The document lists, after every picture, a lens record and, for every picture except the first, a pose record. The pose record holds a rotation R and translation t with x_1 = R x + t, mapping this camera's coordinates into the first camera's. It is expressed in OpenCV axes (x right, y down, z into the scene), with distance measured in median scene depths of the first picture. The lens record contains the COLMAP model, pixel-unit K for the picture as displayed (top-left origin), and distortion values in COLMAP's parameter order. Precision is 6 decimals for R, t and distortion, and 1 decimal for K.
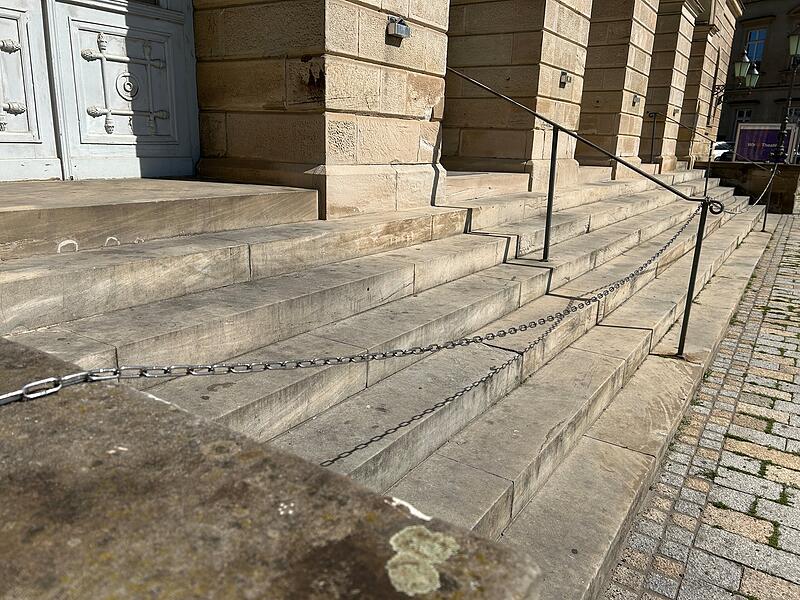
lens RADIAL K [[609.2, 0, 366.2], [0, 609.2, 299.3], [0, 0, 1]] dist [0.038921, -0.039674]
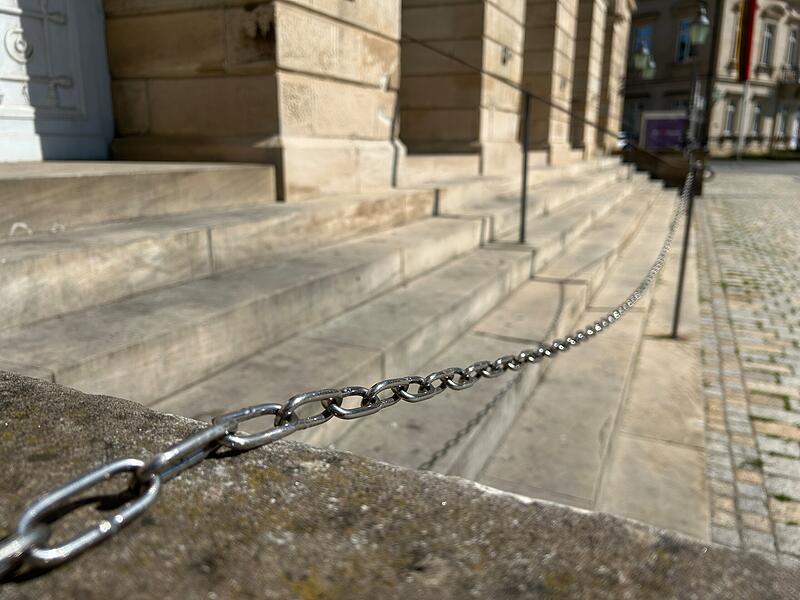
lens RADIAL K [[632.8, 0, 380.0], [0, 632.8, 298.6], [0, 0, 1]] dist [-0.002875, -0.003707]
pose [[0.985129, -0.061816, 0.160311, -0.086546], [0.063510, 0.997966, -0.005457, 0.013142], [-0.159648, 0.015557, 0.987051, 0.139690]]
